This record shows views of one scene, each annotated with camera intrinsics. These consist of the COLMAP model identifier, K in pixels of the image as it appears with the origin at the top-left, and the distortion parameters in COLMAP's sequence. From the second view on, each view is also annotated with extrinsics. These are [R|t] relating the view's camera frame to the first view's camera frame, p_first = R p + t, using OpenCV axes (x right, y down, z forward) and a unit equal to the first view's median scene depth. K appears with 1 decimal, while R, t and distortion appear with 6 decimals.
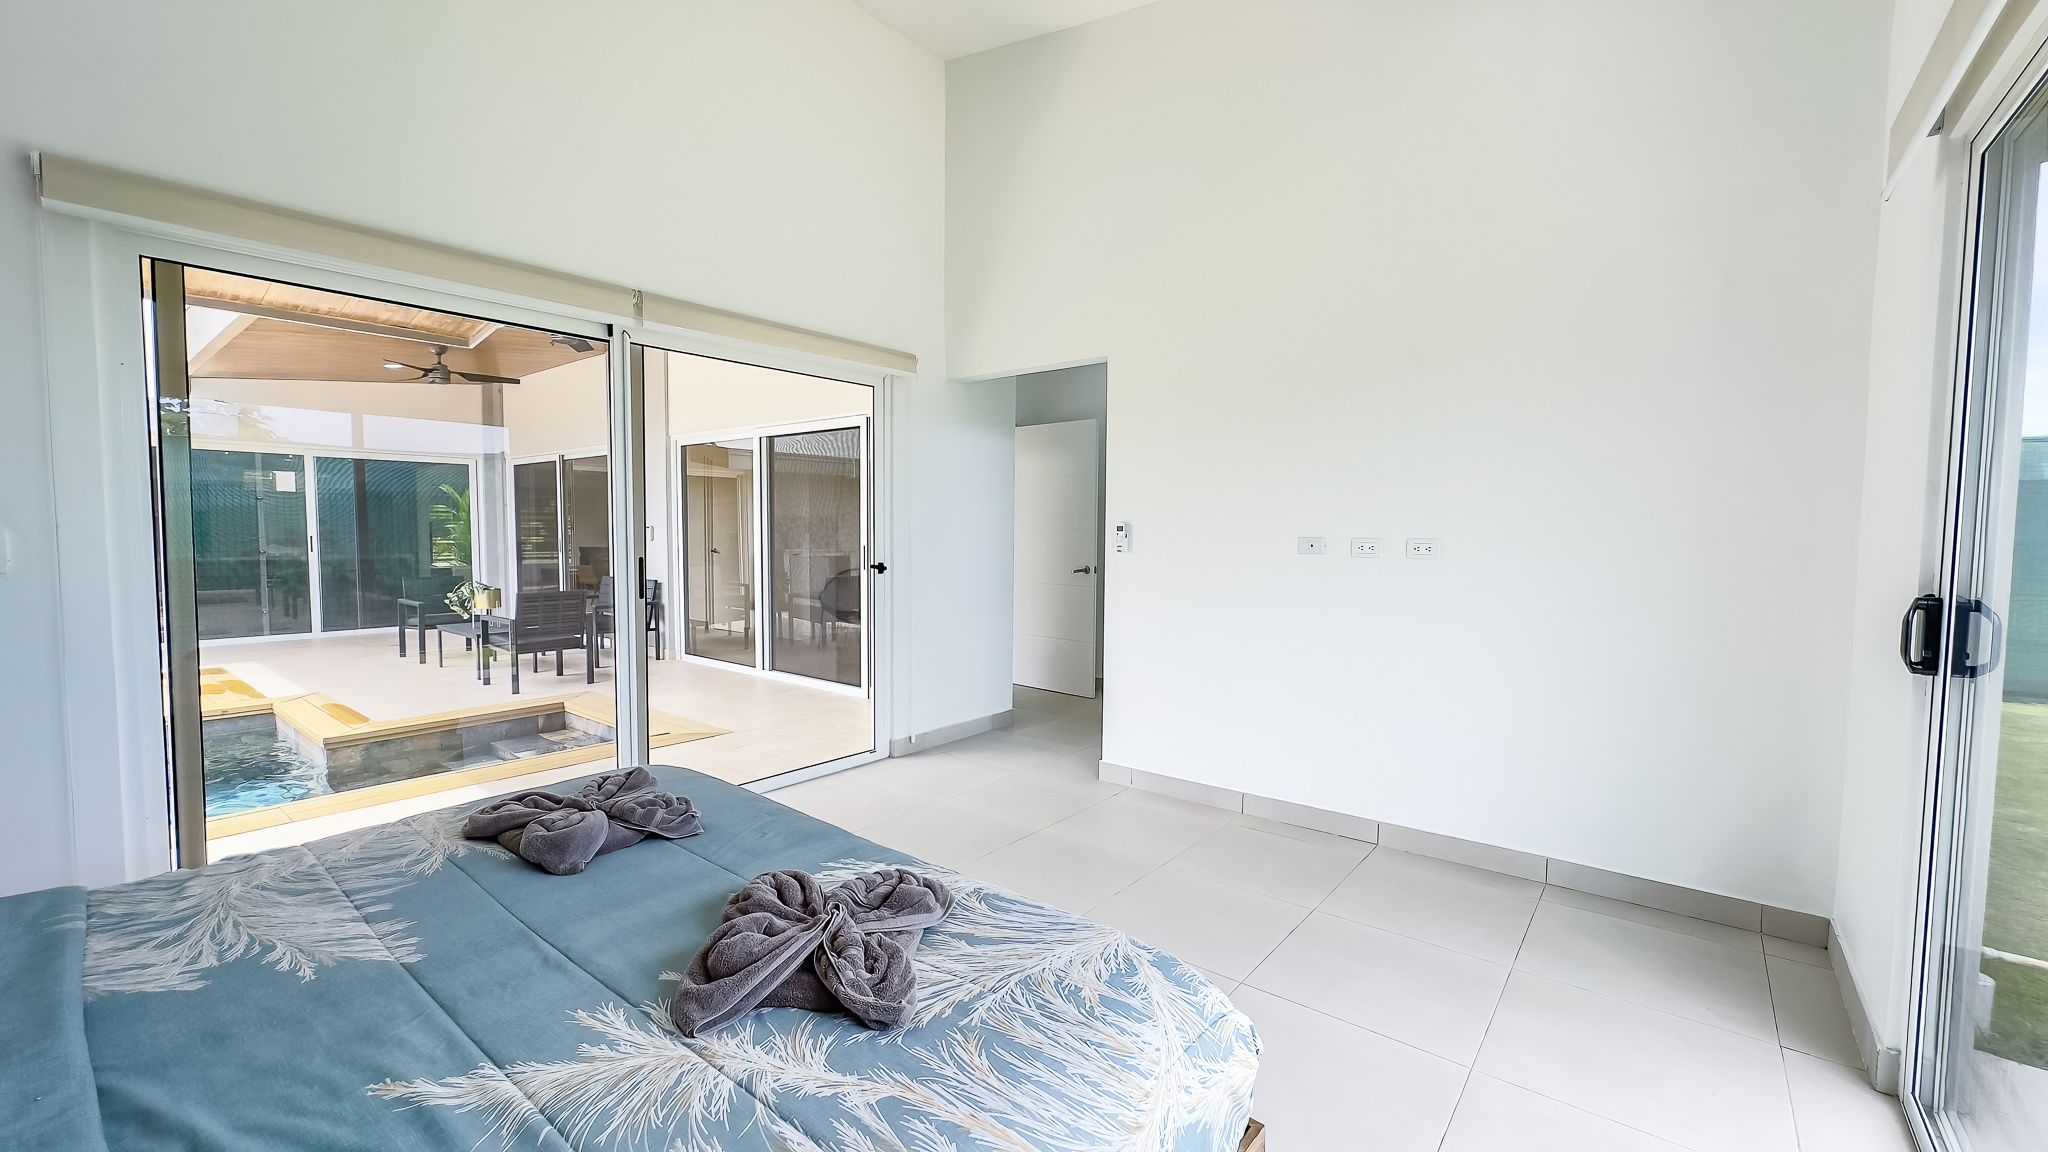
lens RADIAL K [[823.3, 0, 1016.7], [0, 823.3, 577.2], [0, 0, 1]] dist [-0.002429, -0.000077]
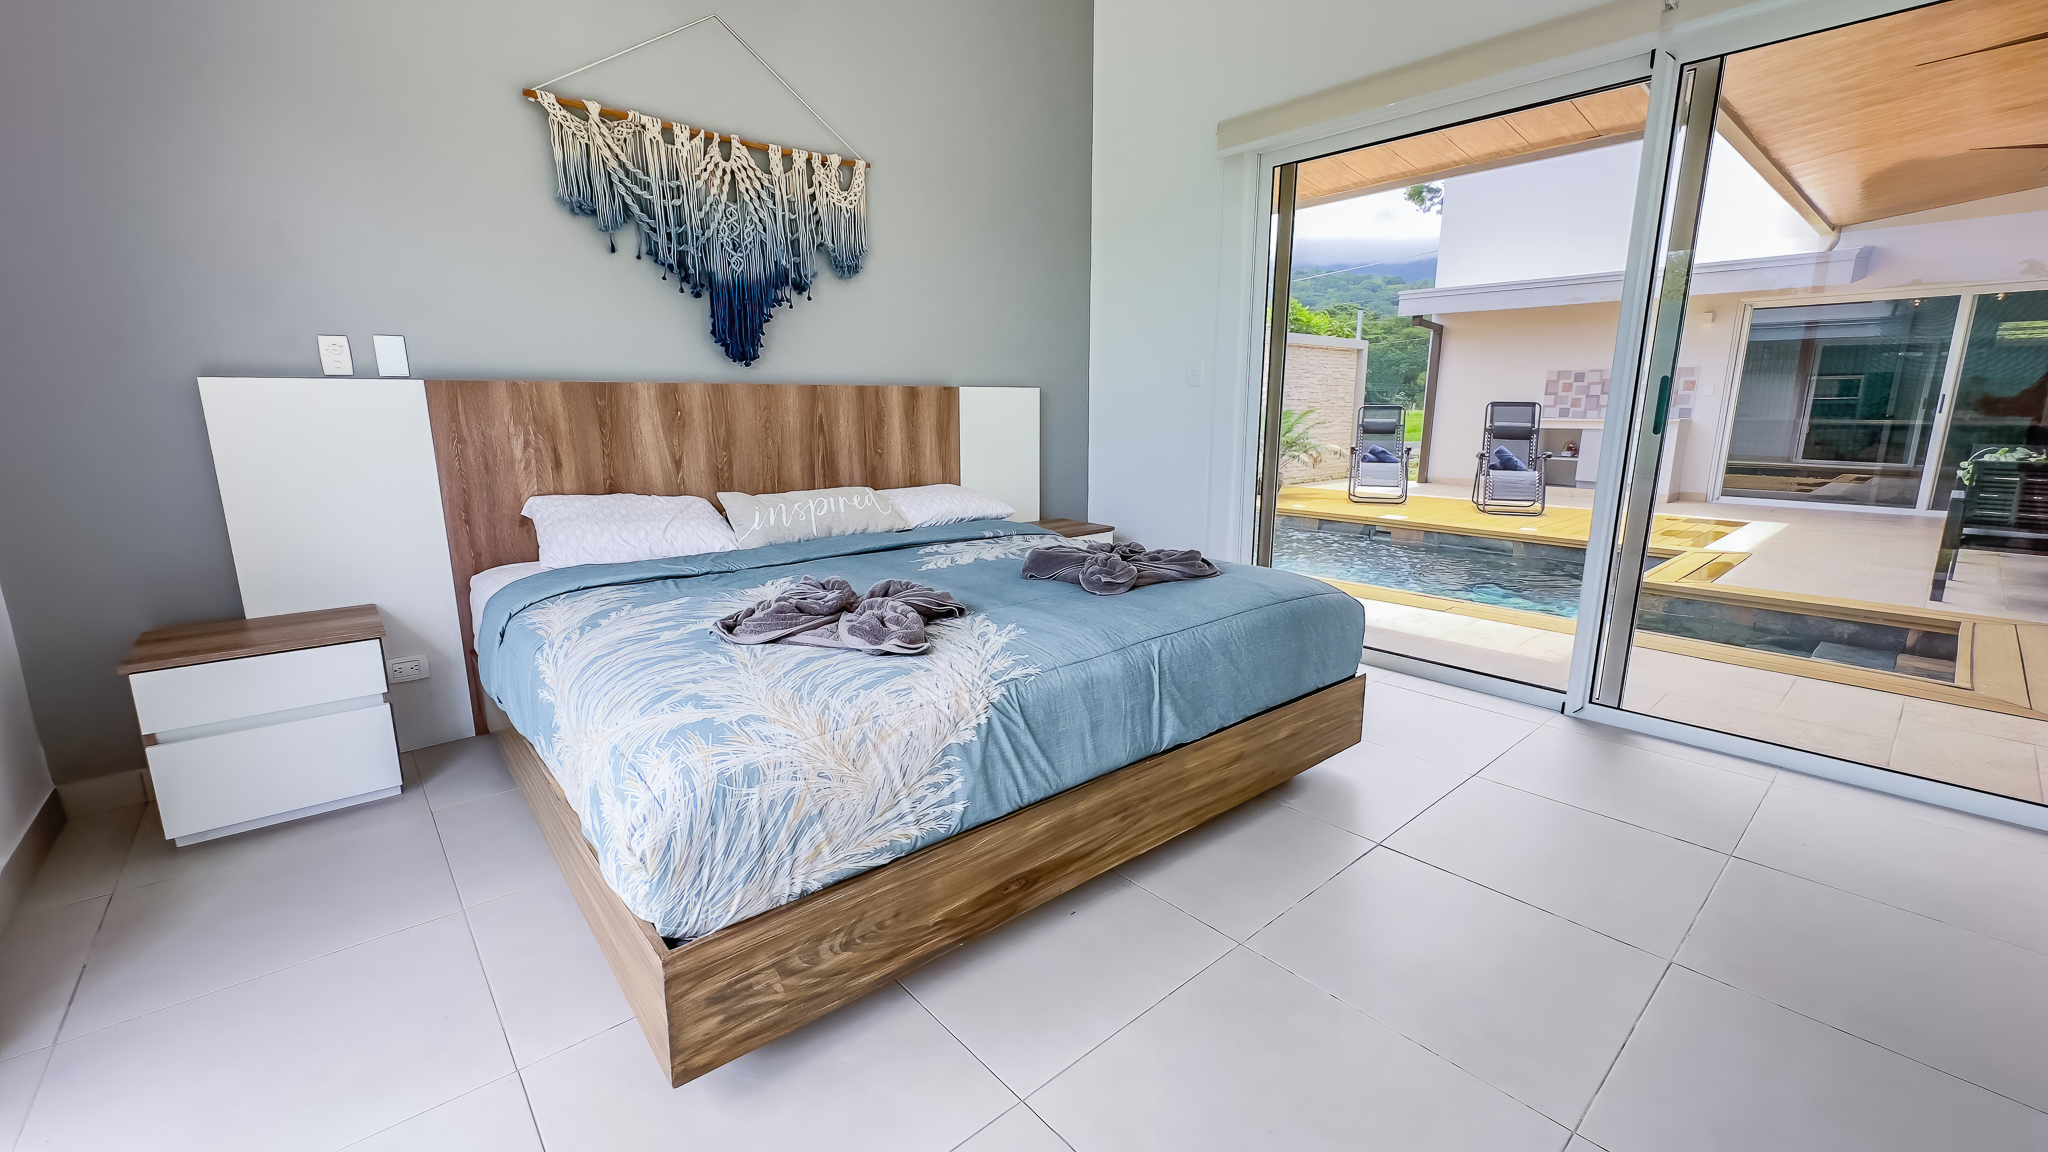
lens RADIAL K [[823.3, 0, 1021.2], [0, 823.3, 576.0], [0, 0, 1]] dist [-0.002429, -0.000077]
pose [[-0.180915, 0.191618, -0.964651, 0.889237], [-0.055477, 0.977286, 0.204533, 0.075099], [0.981933, 0.090519, -0.166175, 1.337787]]
